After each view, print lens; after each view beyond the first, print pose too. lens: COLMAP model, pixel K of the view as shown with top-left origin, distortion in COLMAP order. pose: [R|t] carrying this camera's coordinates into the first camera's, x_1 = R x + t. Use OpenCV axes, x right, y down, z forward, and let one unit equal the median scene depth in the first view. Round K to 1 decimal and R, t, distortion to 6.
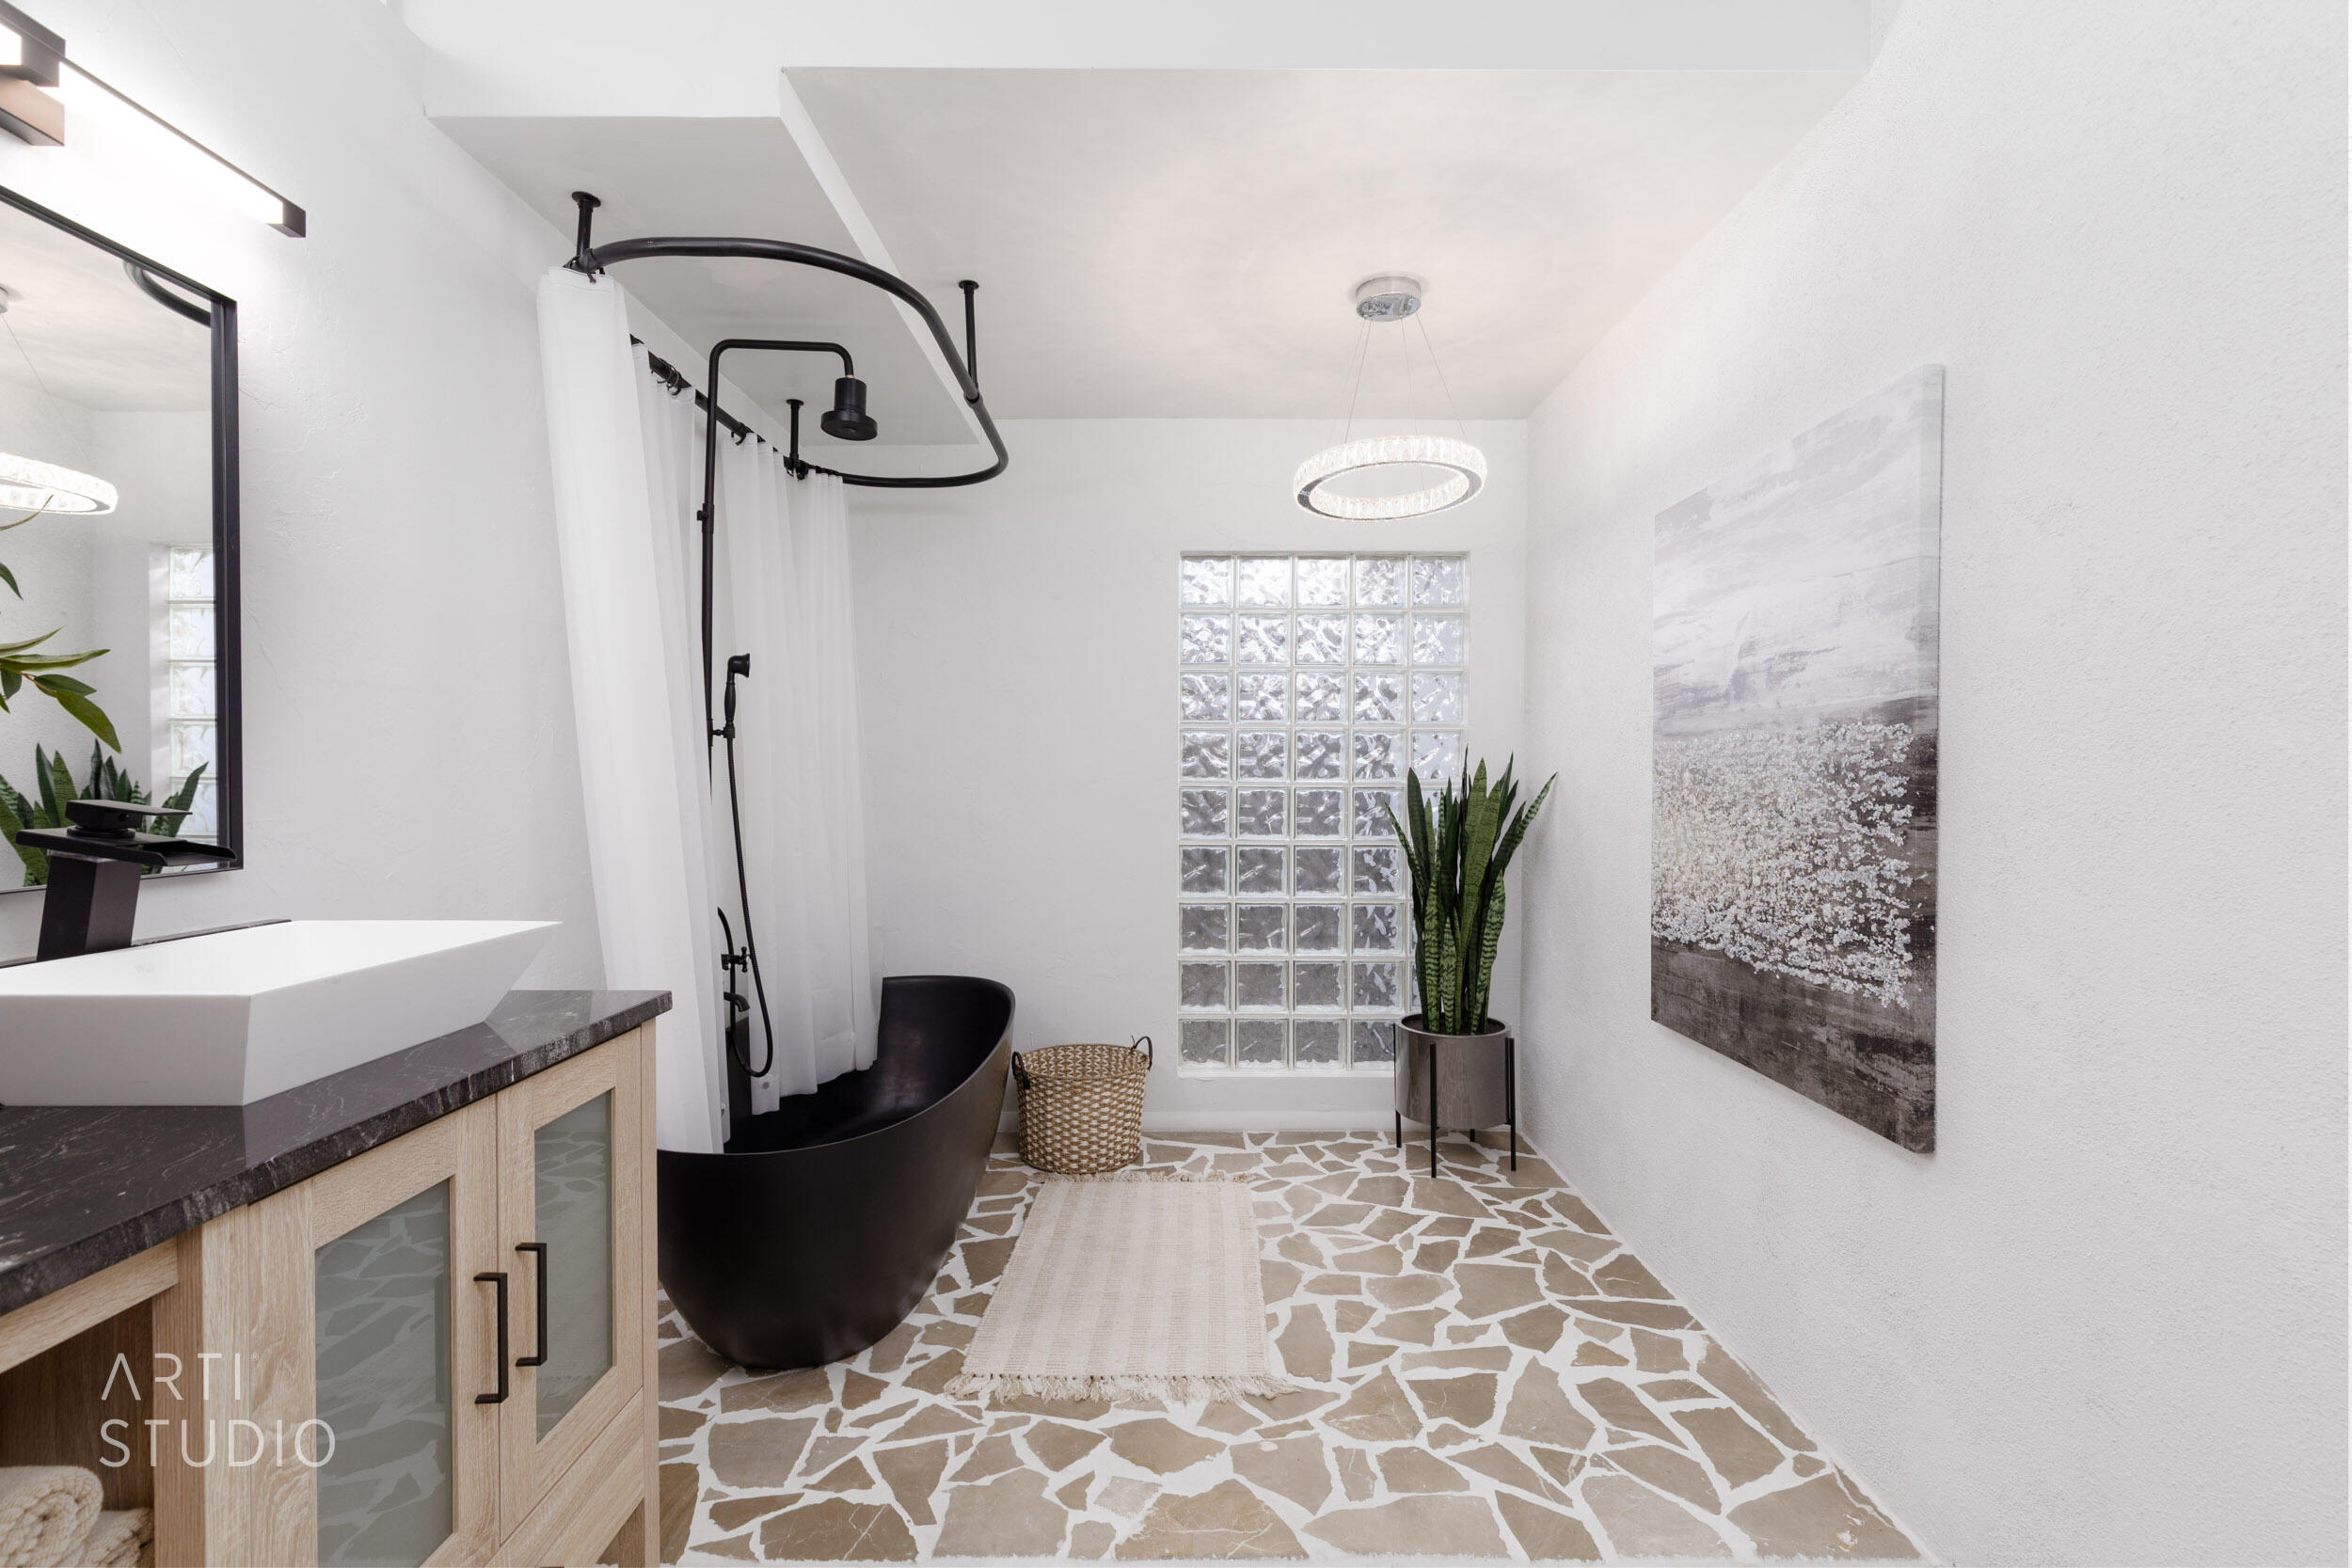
lens RADIAL K [[1057.7, 0, 1177.0], [0, 1057.7, 787.1], [0, 0, 1]] dist [0.007040, -0.002276]
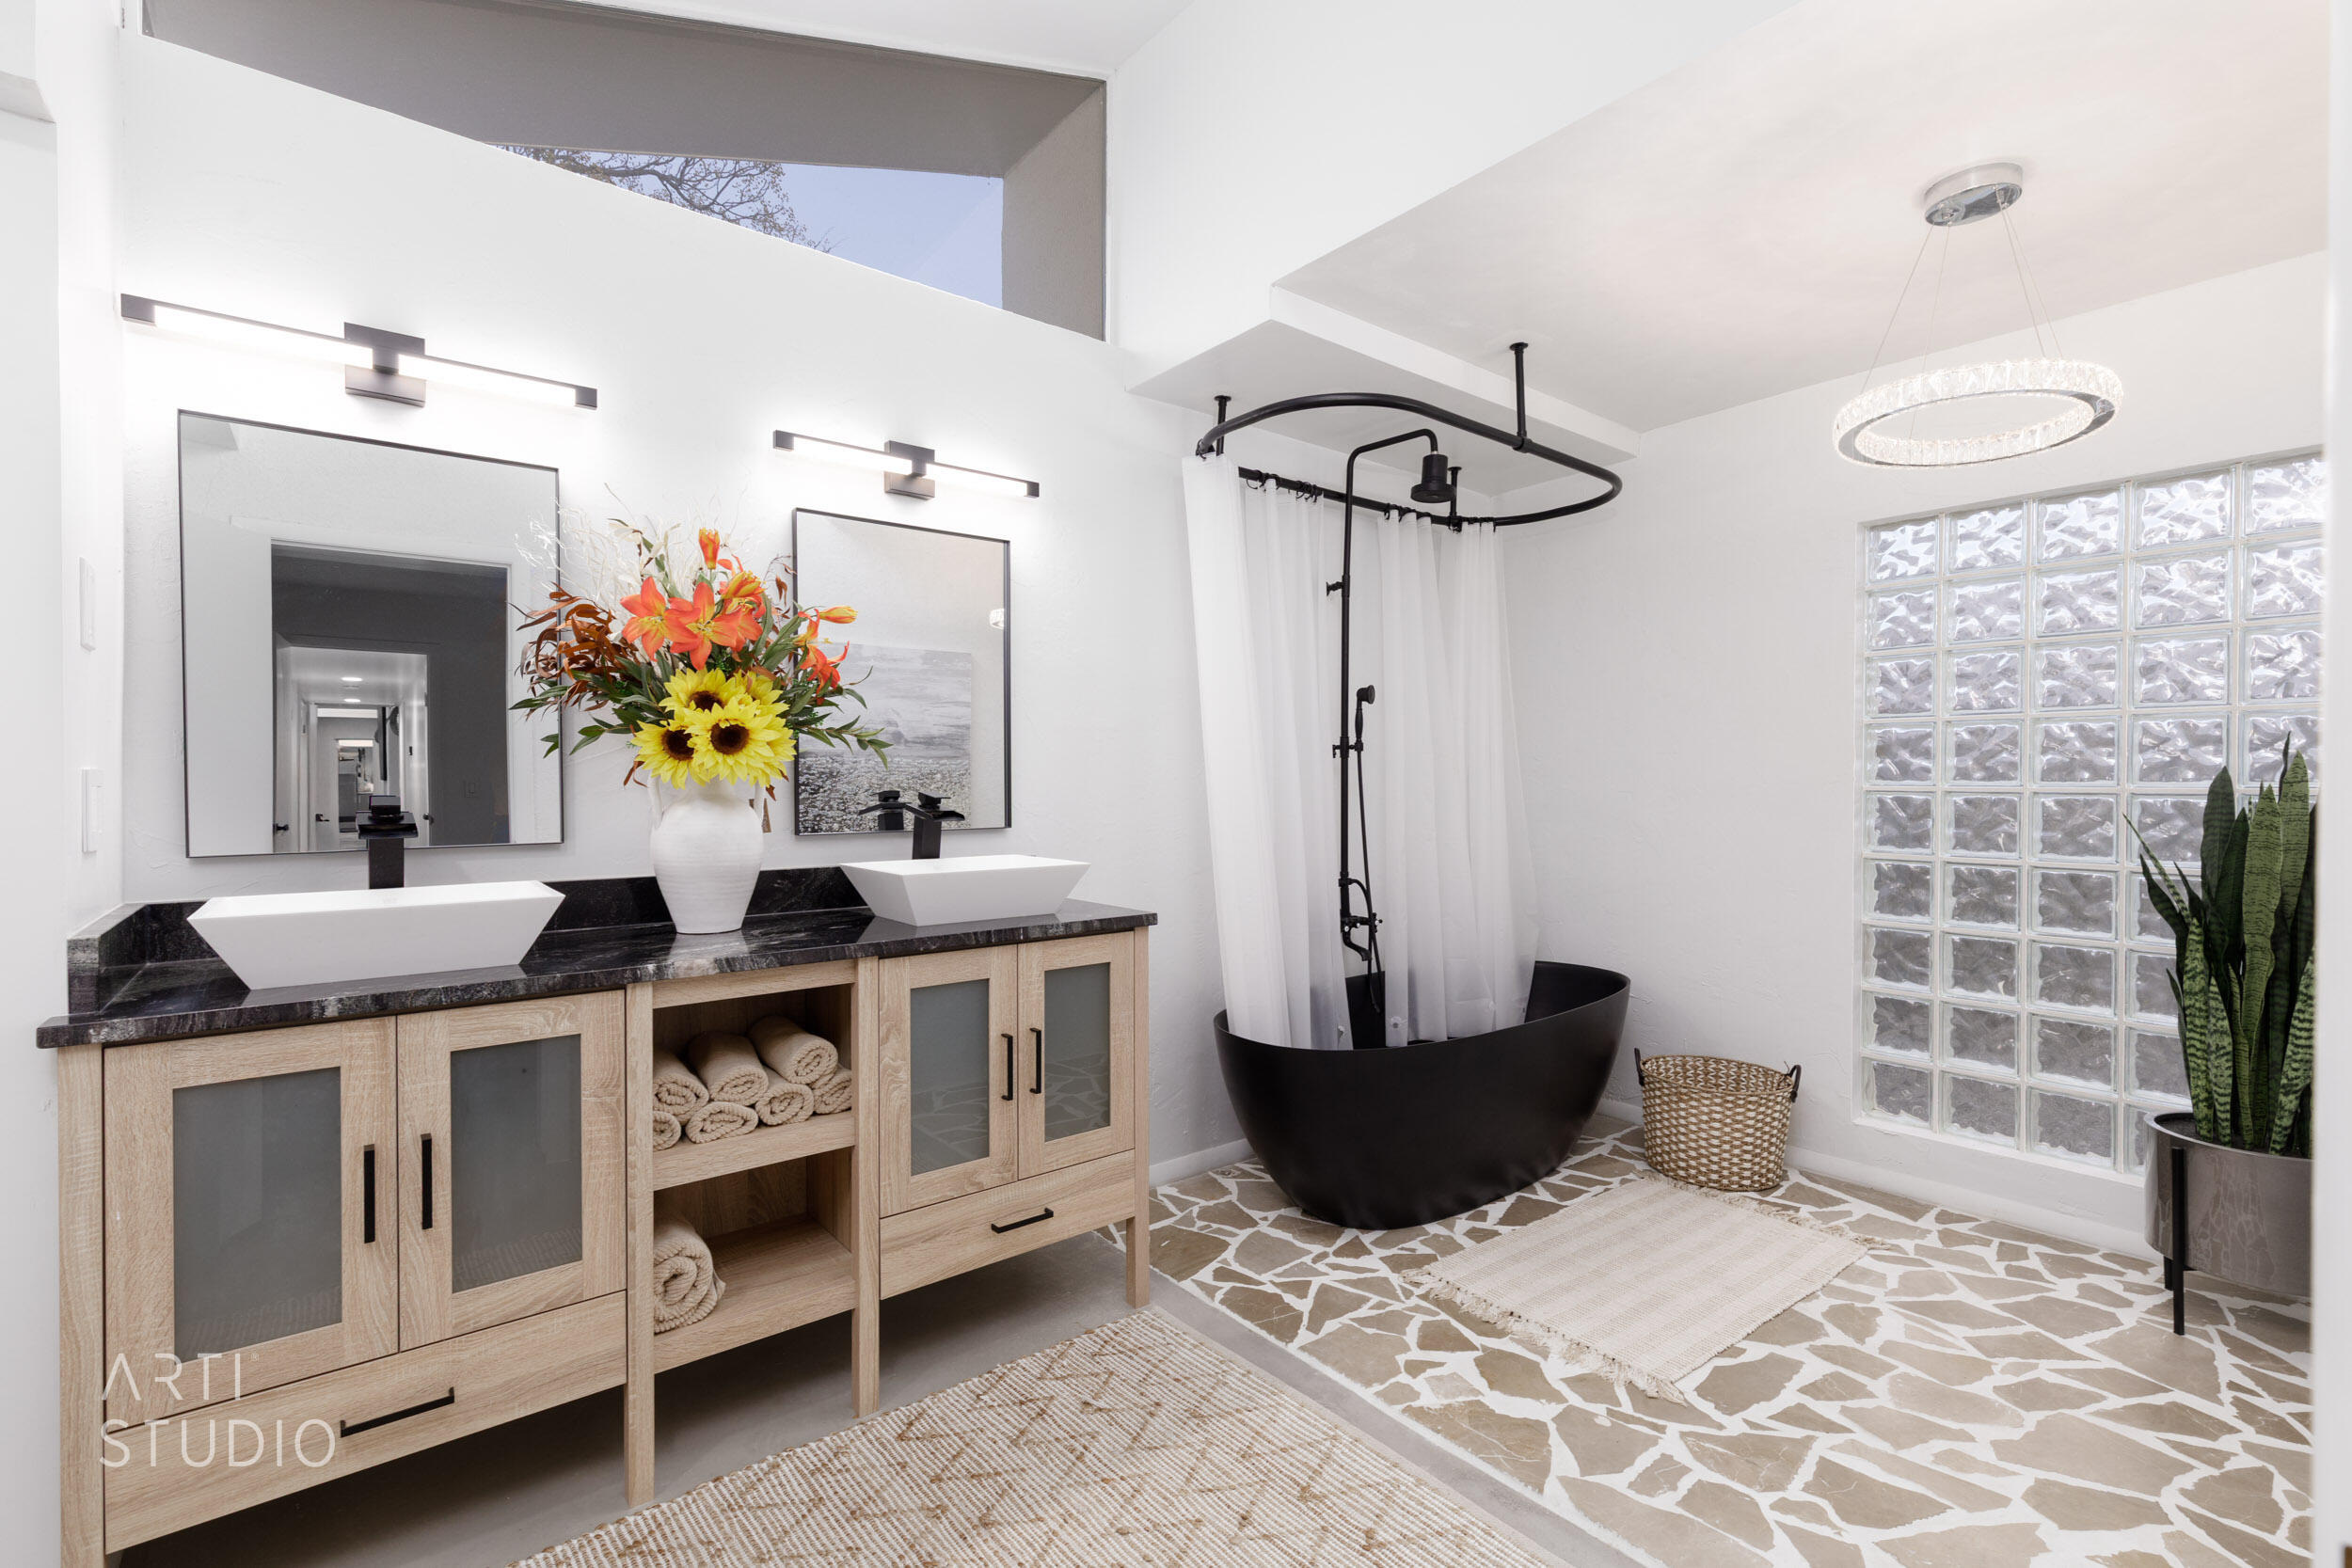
lens RADIAL K [[1057.7, 0, 1175.0], [0, 1057.7, 785.2], [0, 0, 1]] dist [0.007040, -0.002276]
pose [[0.620520, 0.002819, -0.784185, 0.464365], [-0.006958, 0.999974, -0.001910, 0.000187], [0.784159, 0.006642, 0.620524, 0.012023]]
